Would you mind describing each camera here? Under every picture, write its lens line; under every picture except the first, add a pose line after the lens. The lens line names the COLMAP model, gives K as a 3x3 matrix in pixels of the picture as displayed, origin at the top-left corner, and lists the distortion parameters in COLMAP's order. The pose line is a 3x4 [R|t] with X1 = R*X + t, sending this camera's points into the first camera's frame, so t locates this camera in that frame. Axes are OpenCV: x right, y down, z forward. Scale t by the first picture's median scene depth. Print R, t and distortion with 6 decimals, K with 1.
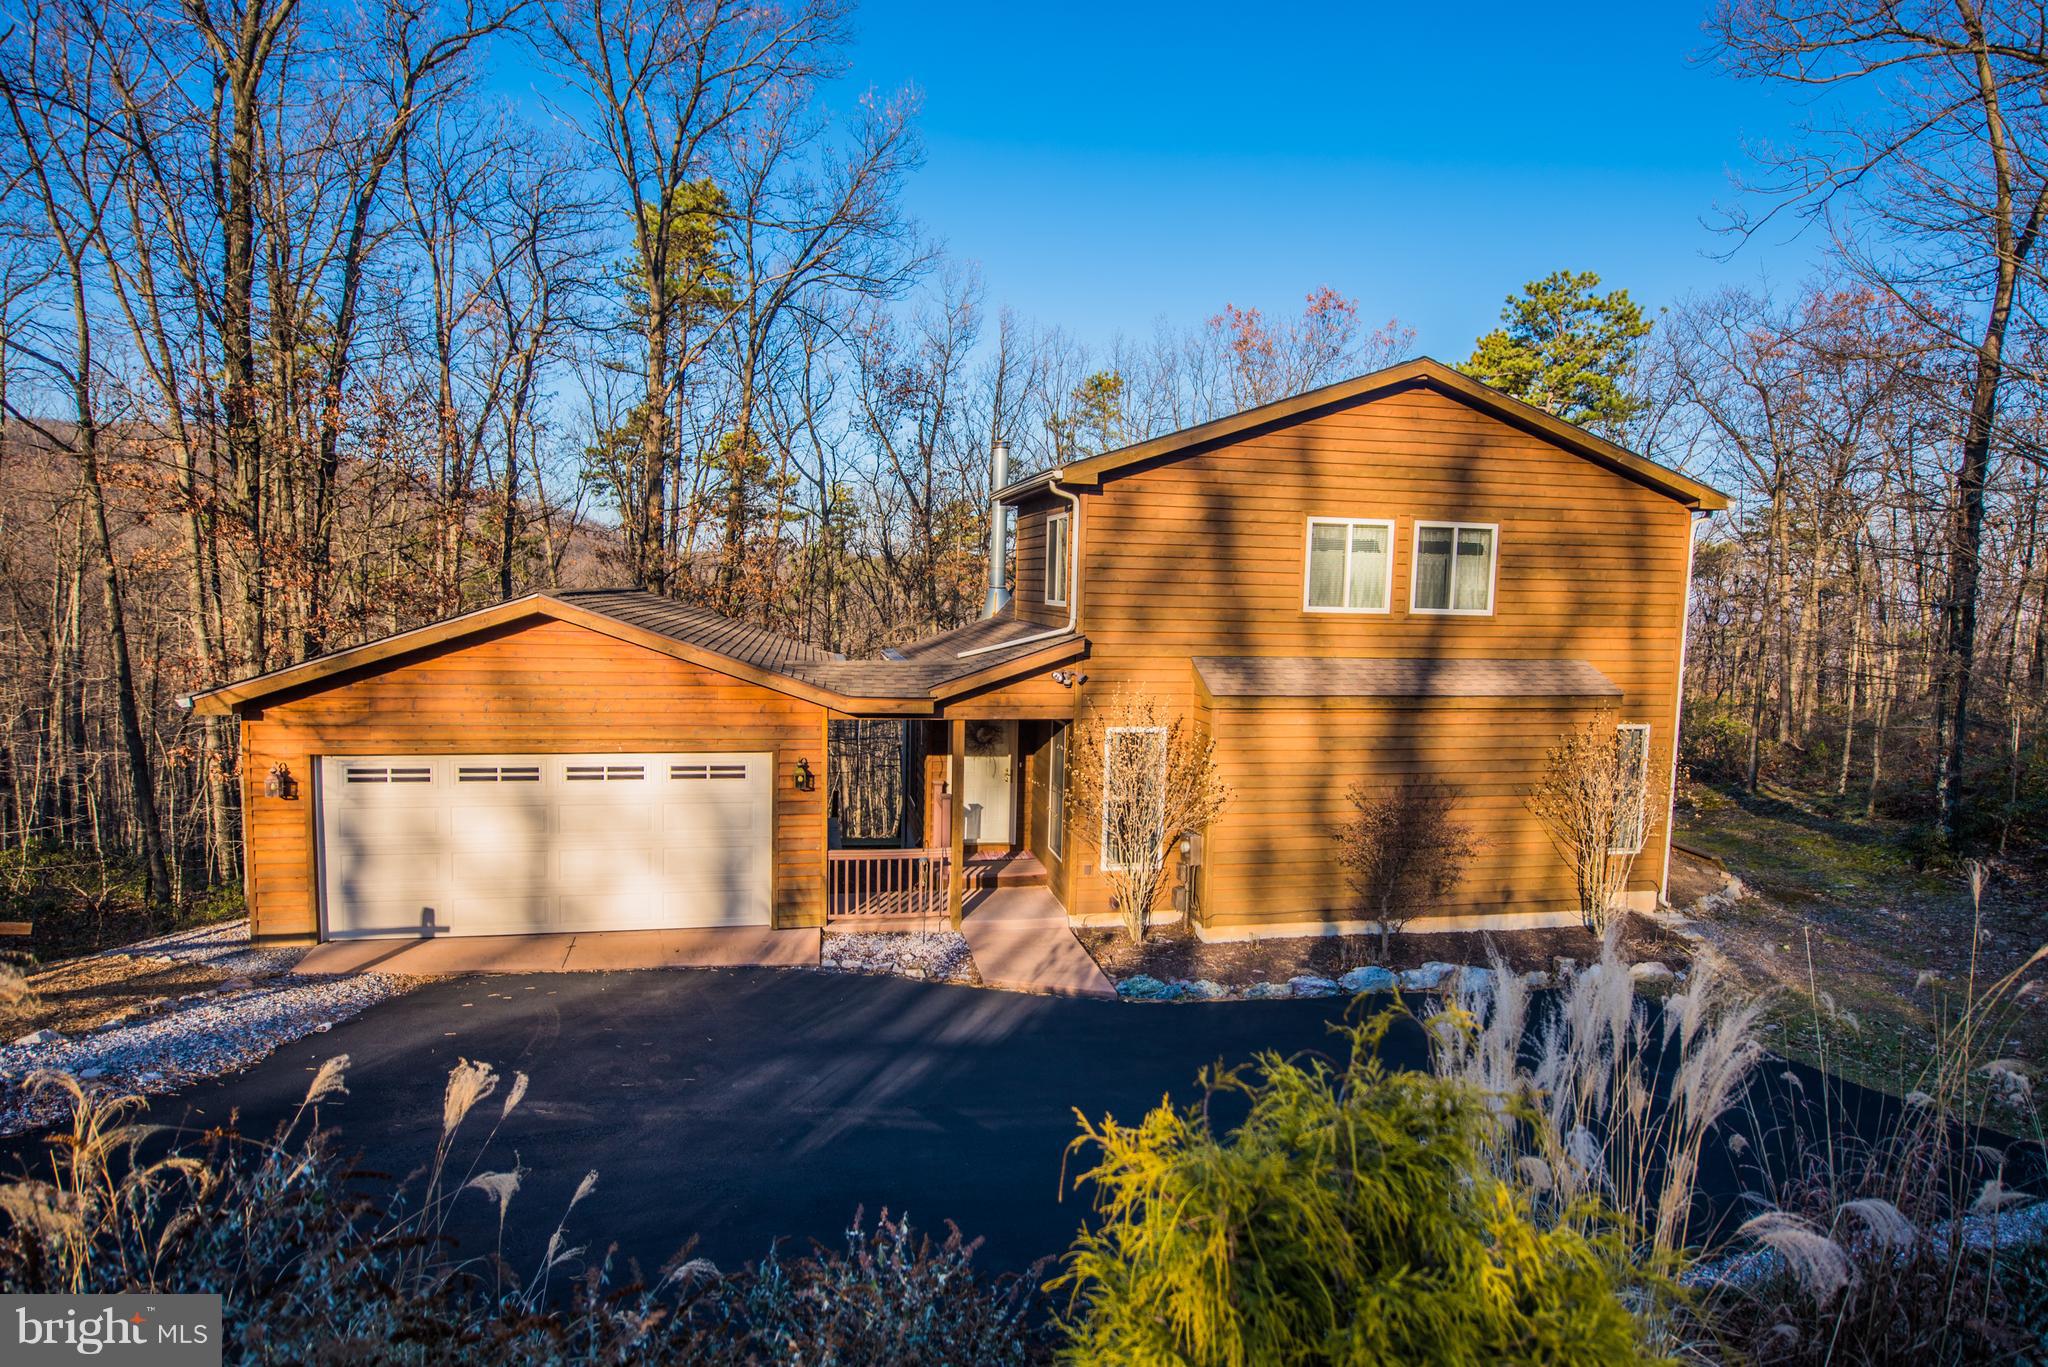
lens RADIAL K [[1108.3, 0, 1024.0], [0, 1108.3, 683.5], [0, 0, 1]] dist [-0.002000, -0.001287]
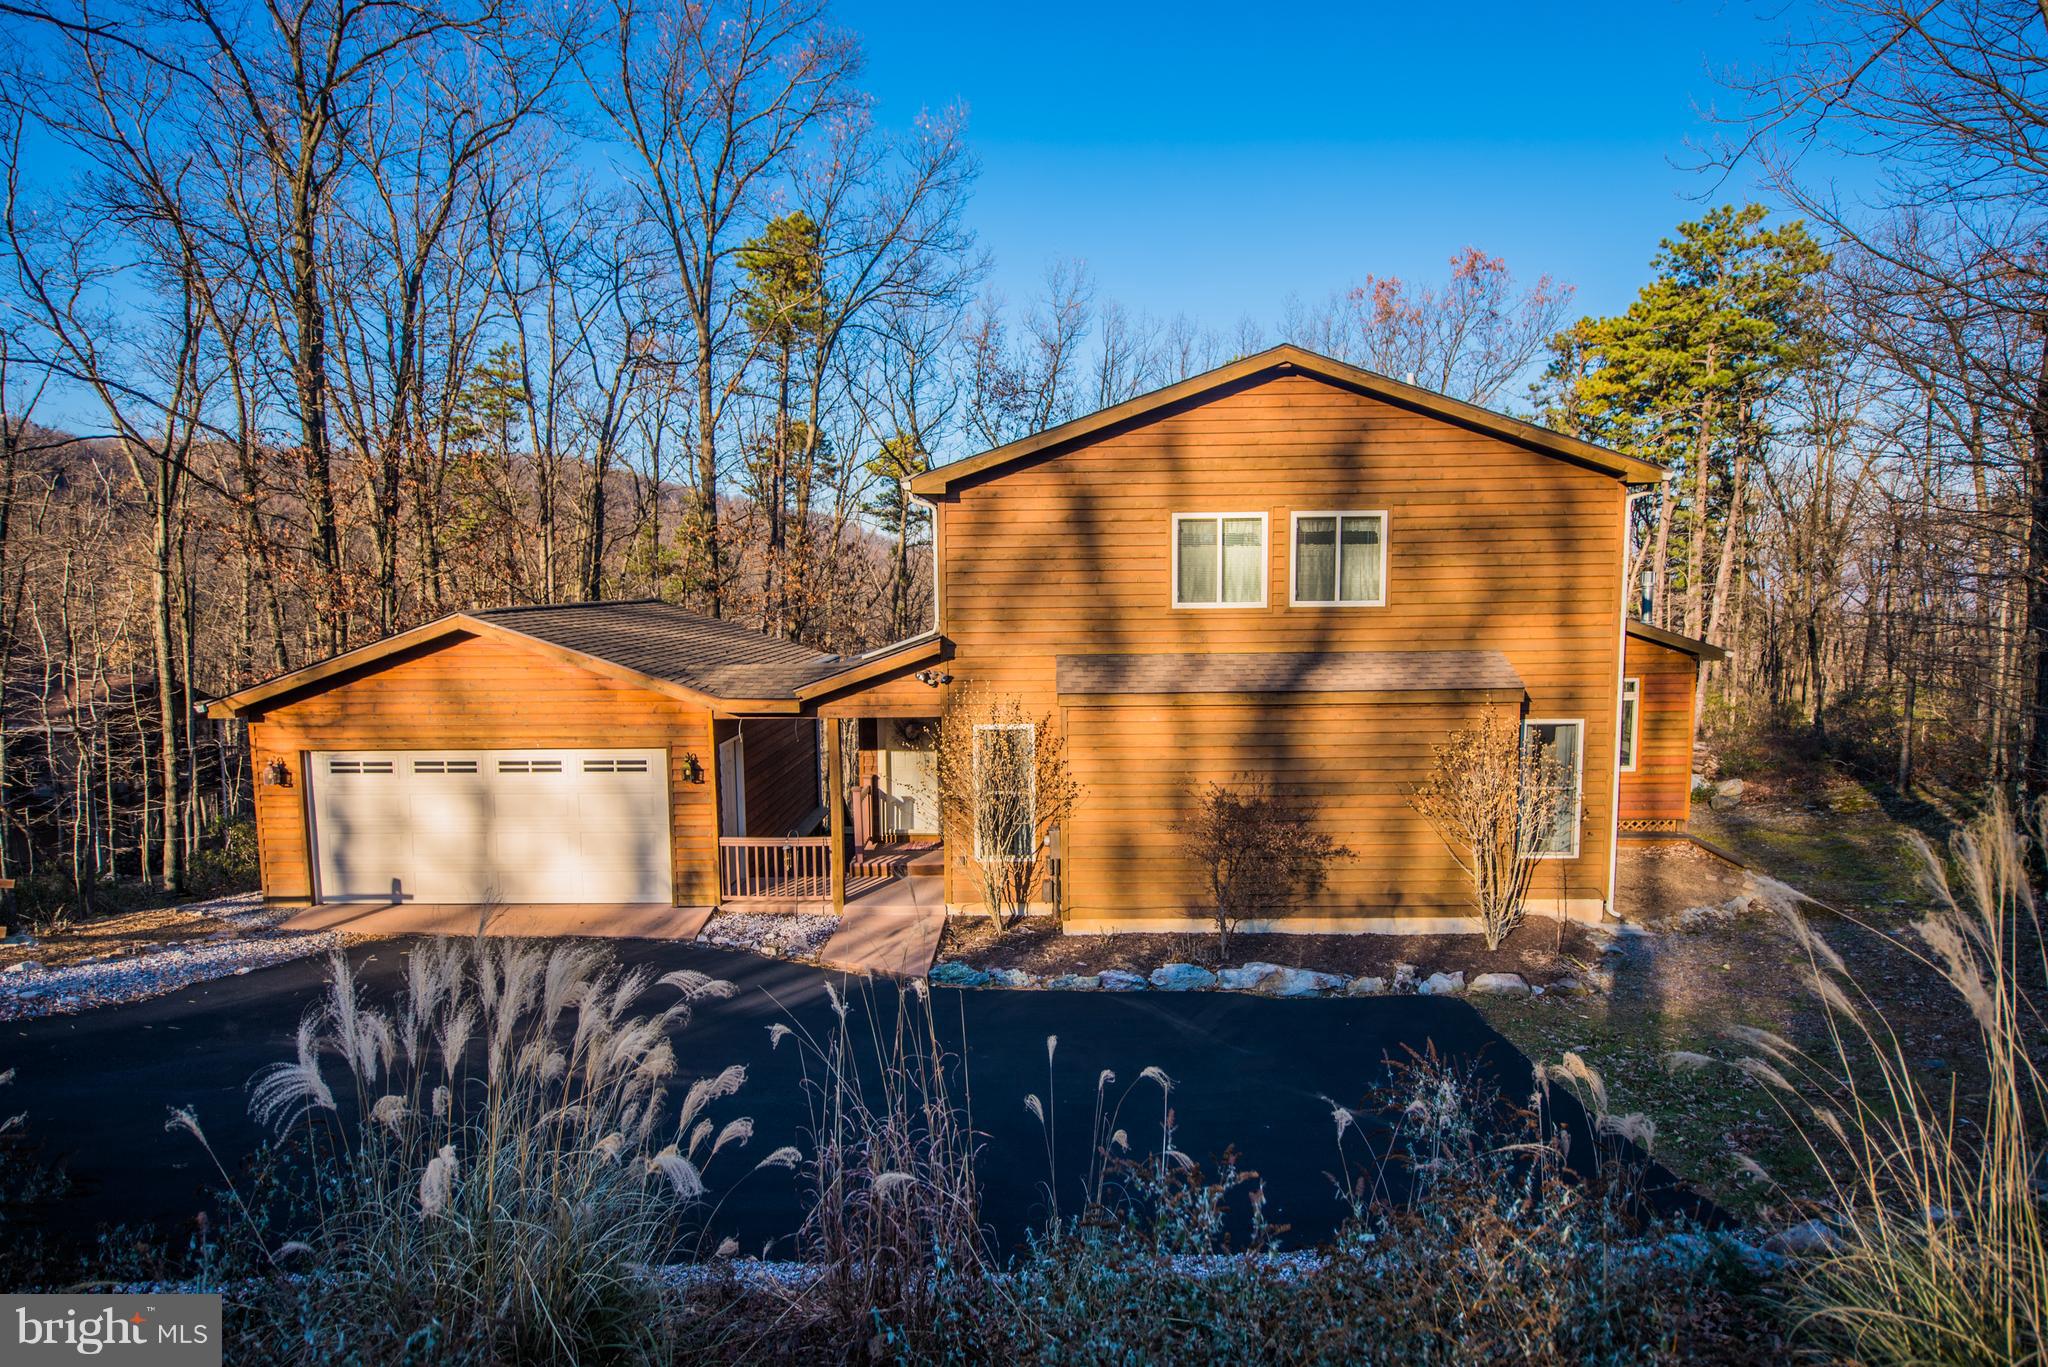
lens RADIAL K [[1108.3, 0, 1024.0], [0, 1108.3, 683.5], [0, 0, 1]] dist [-0.002000, -0.001287]
pose [[0.973956, -0.011469, -0.226446, 0.356775], [0.013707, 0.999872, 0.008311, -0.007207], [0.226322, -0.011199, 0.973988, -0.004152]]
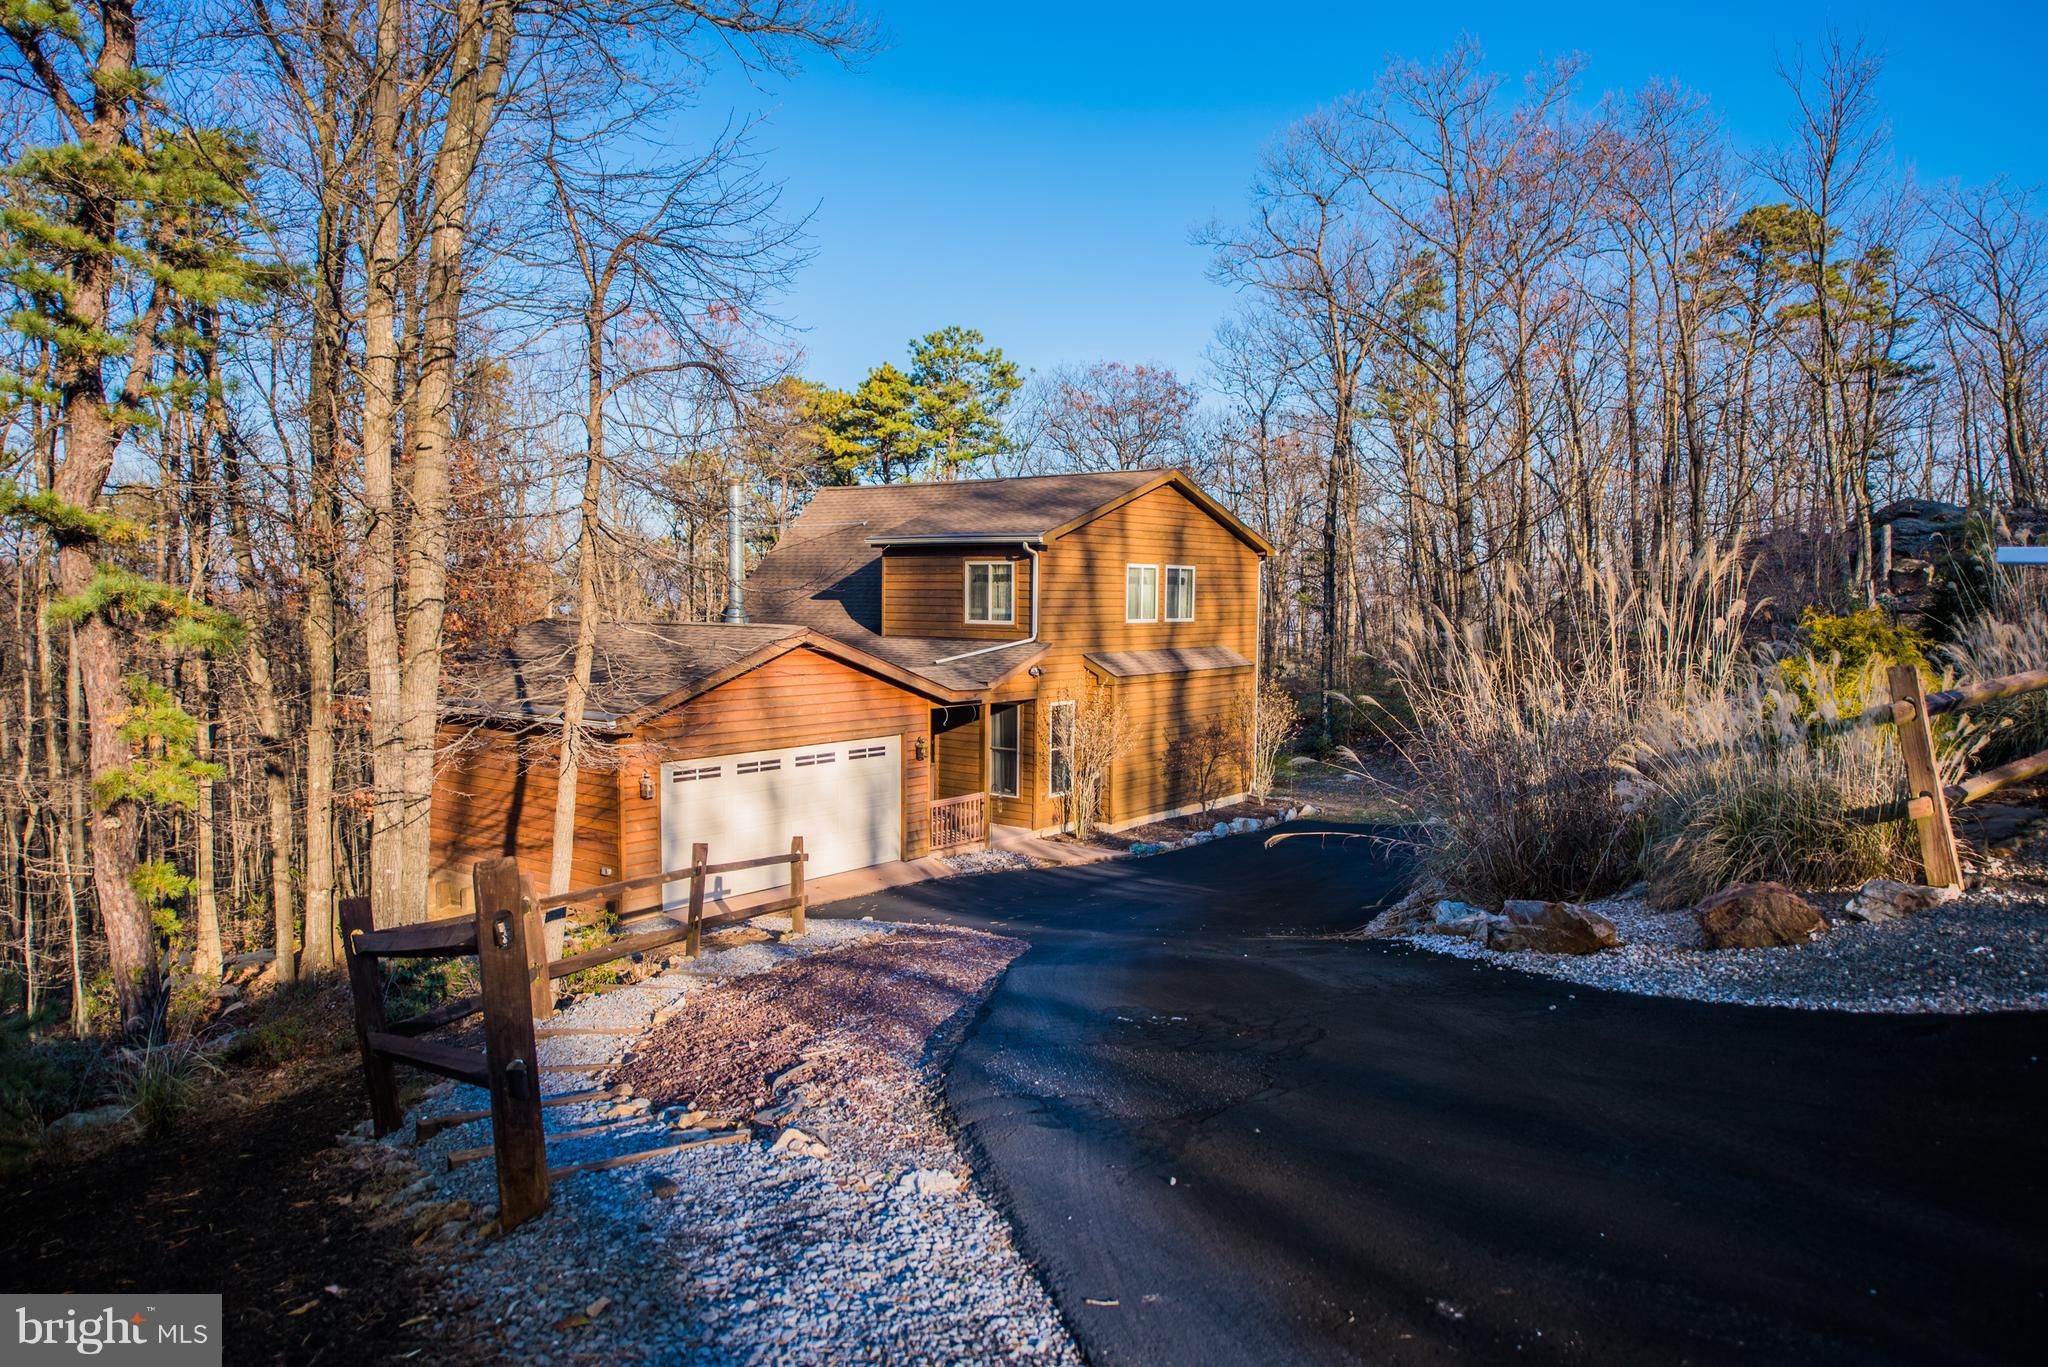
lens RADIAL K [[1366.6, 0, 1024.0], [0, 1366.6, 683.5], [0, 0, 1]] dist [0.000827, 0.000033]
pose [[0.752817, -0.059568, 0.655529, -1.178257], [0.065353, 0.997740, 0.015613, -0.018885], [-0.654978, 0.031087, 0.755008, -0.389636]]
